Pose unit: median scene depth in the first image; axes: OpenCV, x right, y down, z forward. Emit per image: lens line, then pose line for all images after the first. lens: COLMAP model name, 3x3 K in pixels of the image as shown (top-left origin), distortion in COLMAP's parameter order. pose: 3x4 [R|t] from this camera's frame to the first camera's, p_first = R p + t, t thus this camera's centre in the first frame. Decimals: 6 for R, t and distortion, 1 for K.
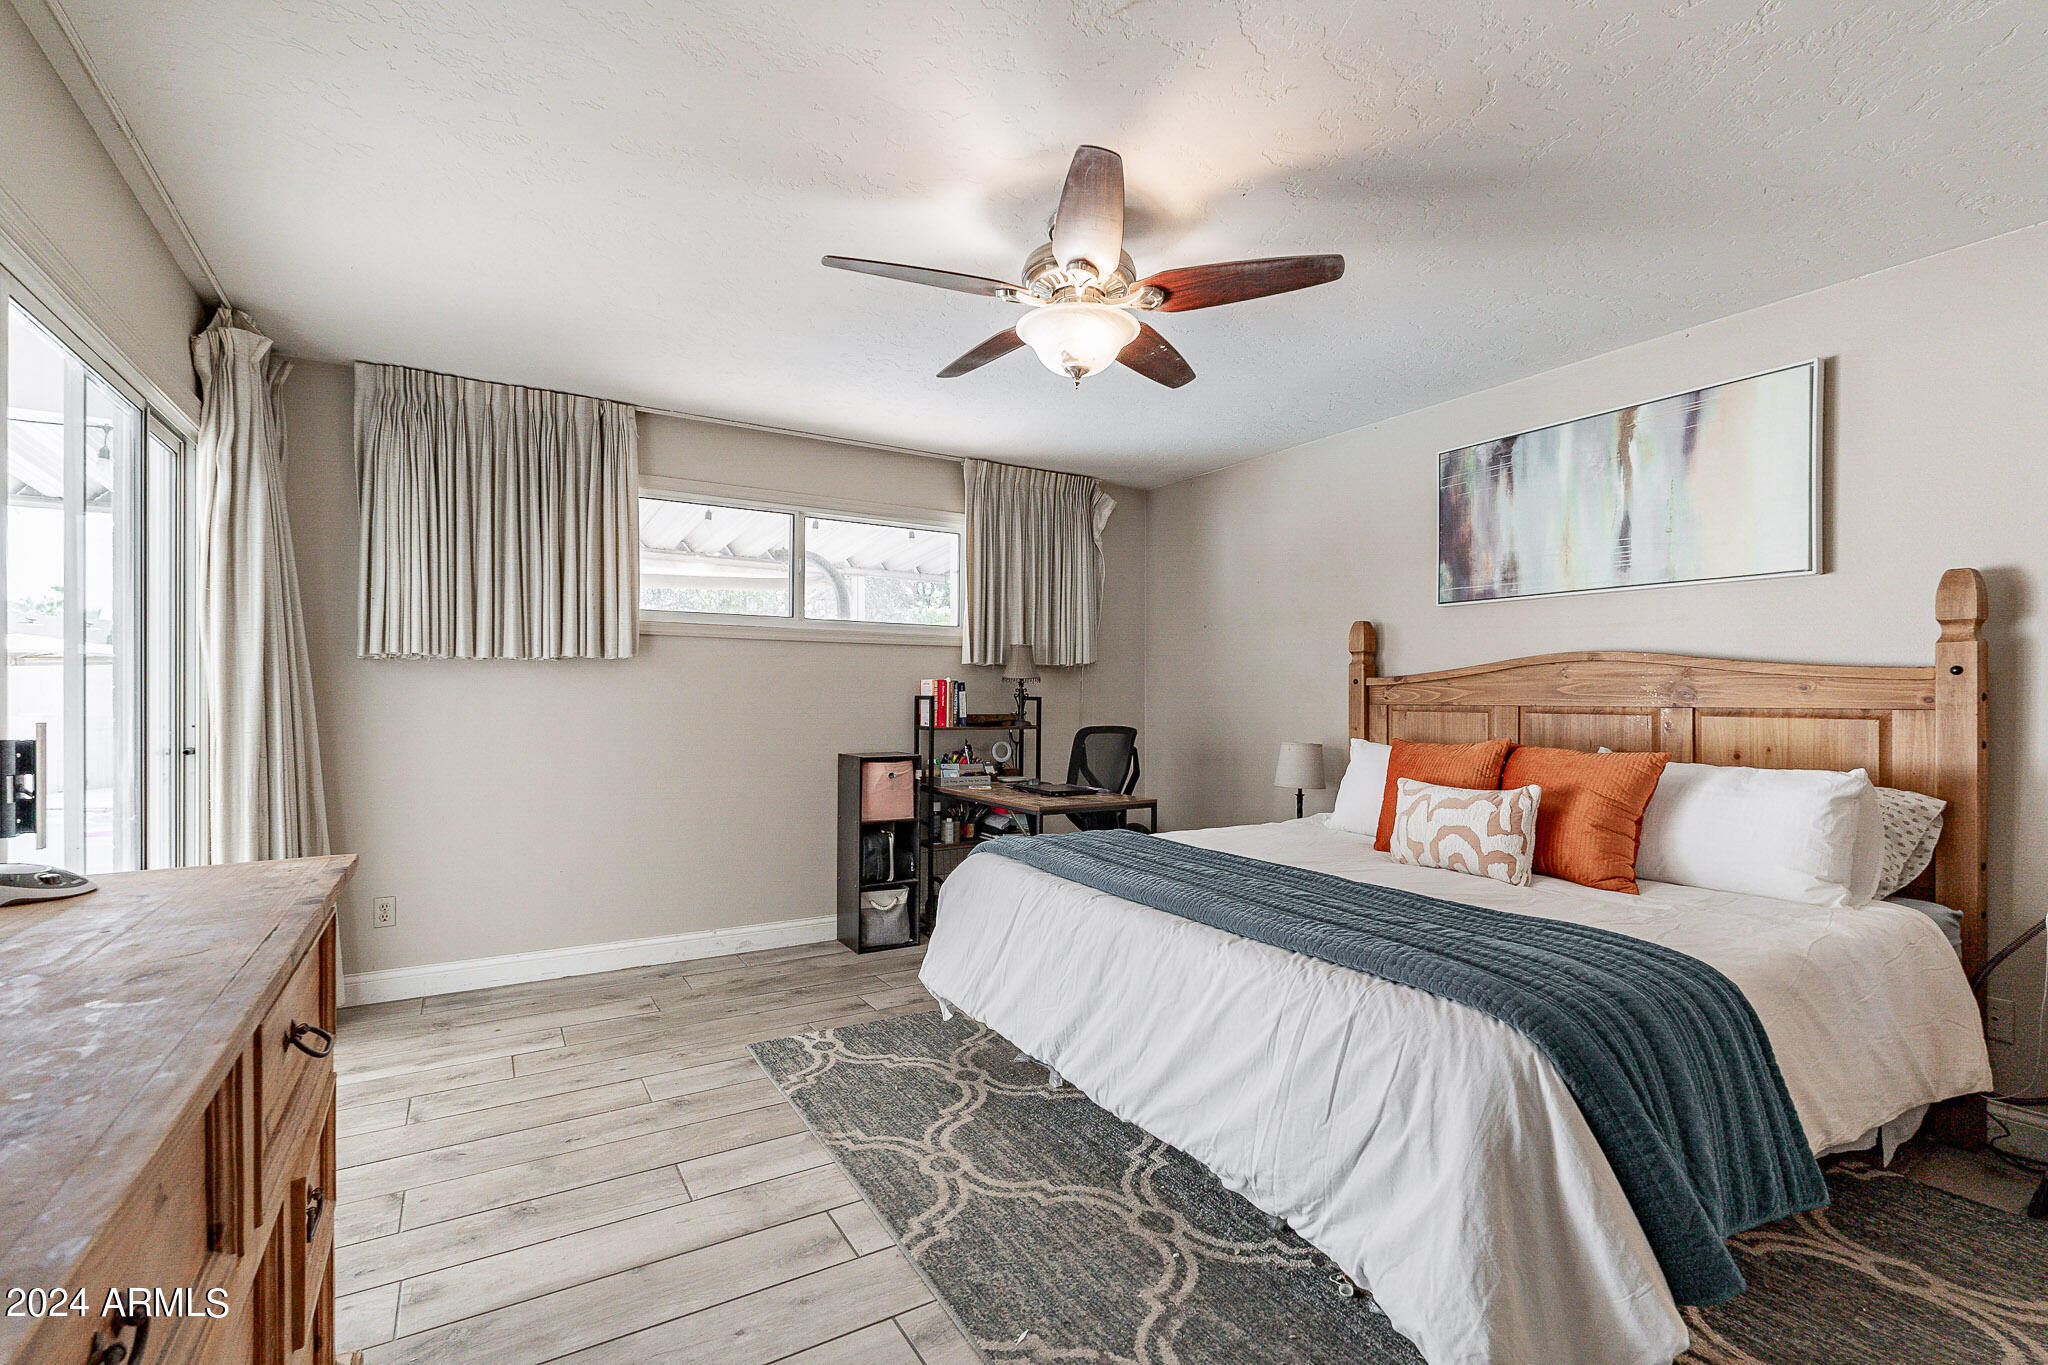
lens RADIAL K [[904.3, 0, 1014.5], [0, 904.3, 697.8], [0, 0, 1]] dist [-0.000856, -0.000550]
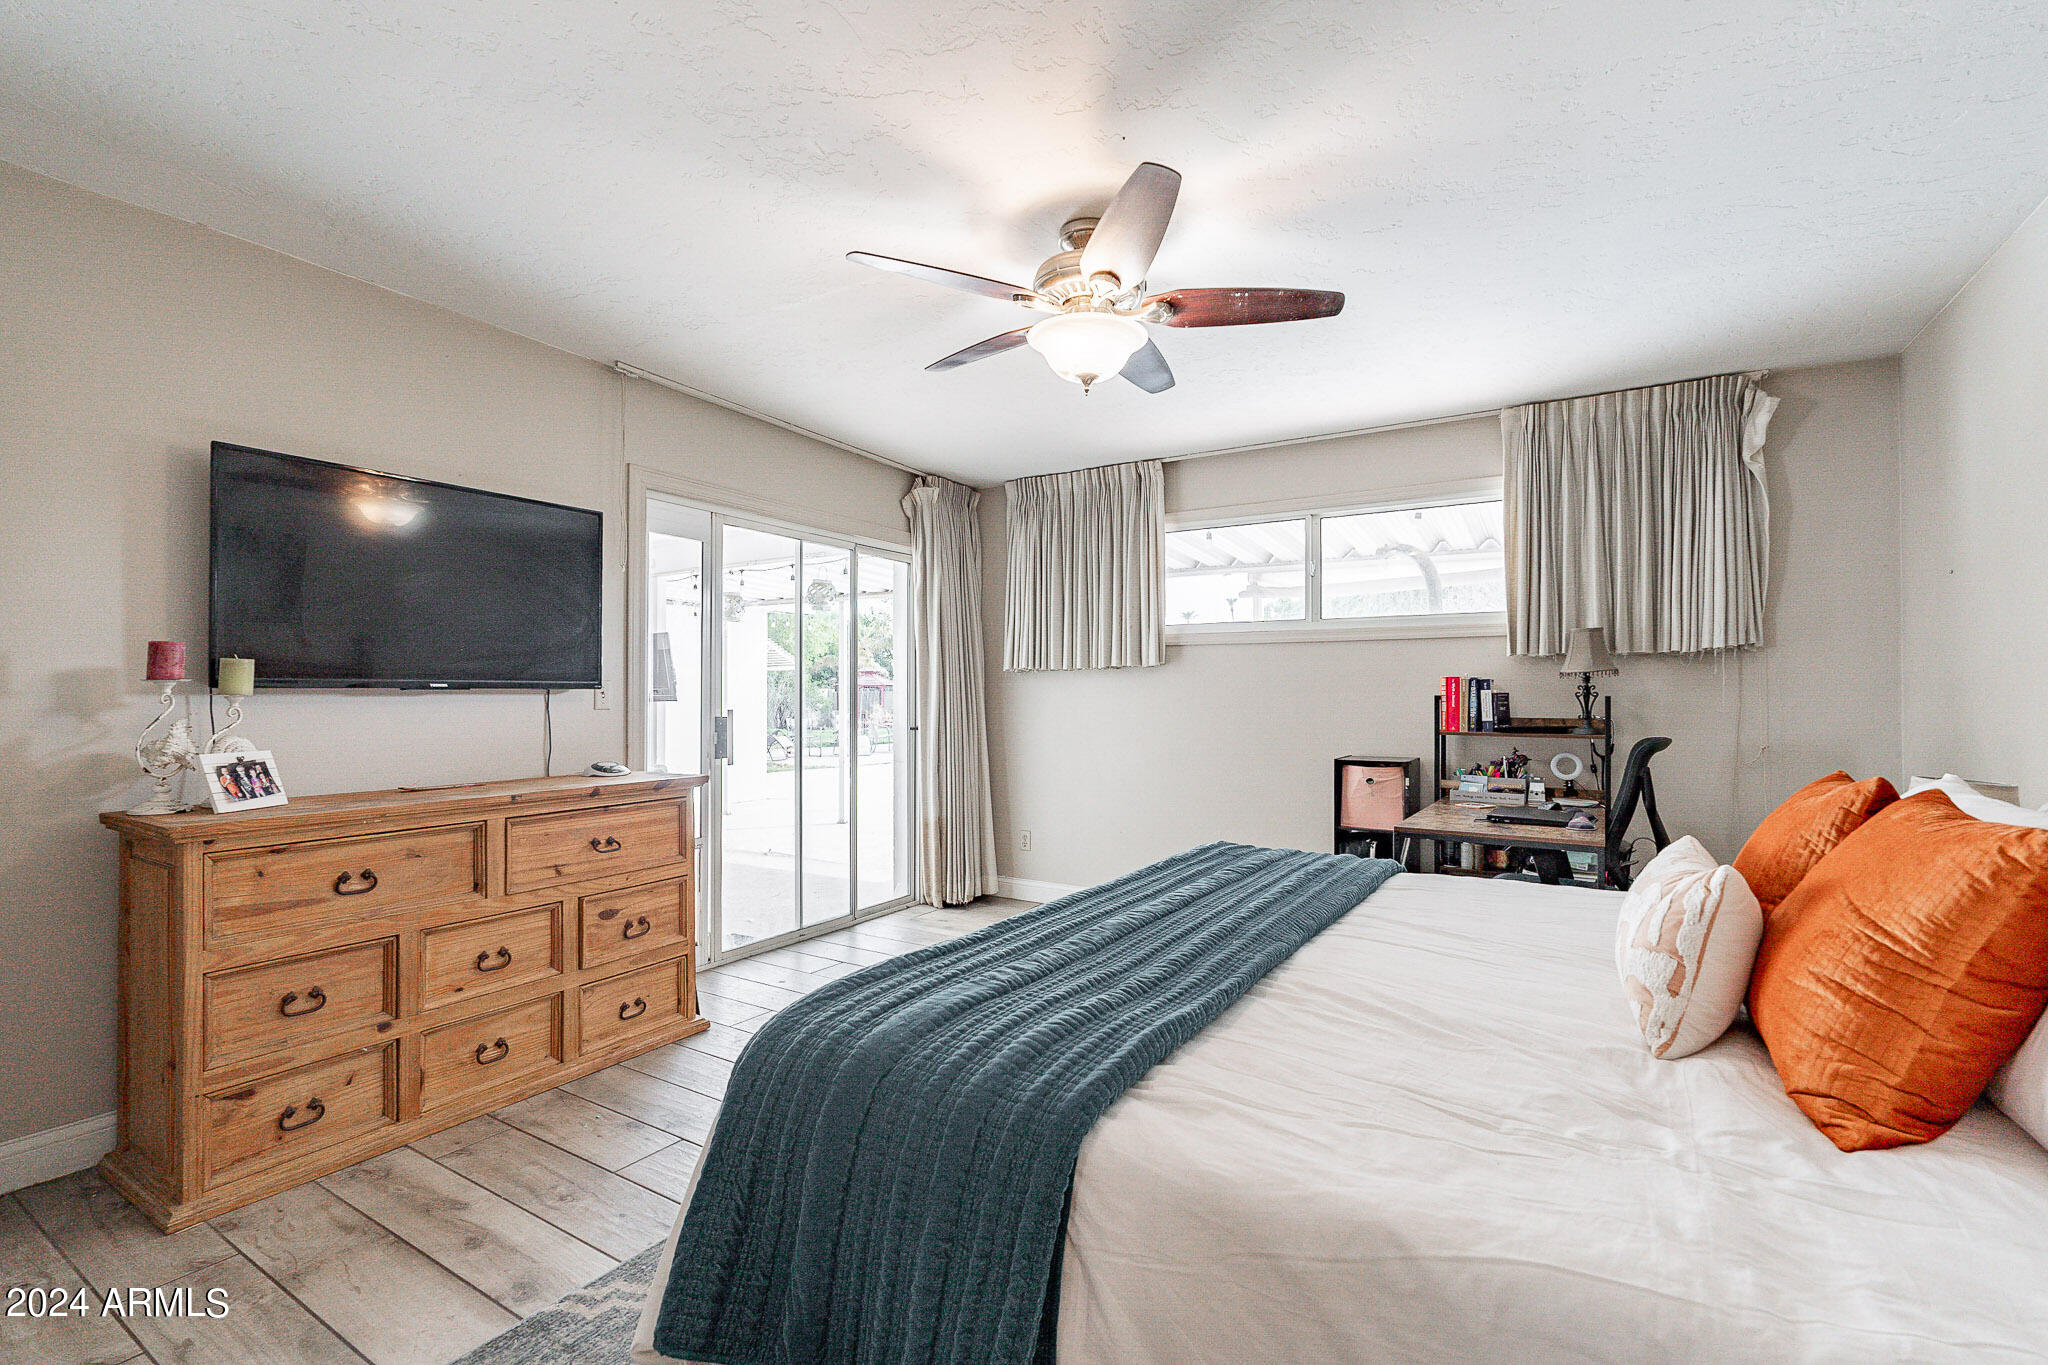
lens RADIAL K [[904.3, 0, 1024.4], [0, 904.3, 685.0], [0, 0, 1]] dist [-0.000856, -0.000550]
pose [[0.453465, -0.013299, -0.891175, 0.517774], [0.001168, 0.999897, -0.014327, -0.000104], [0.891273, 0.005456, 0.453433, 0.252052]]
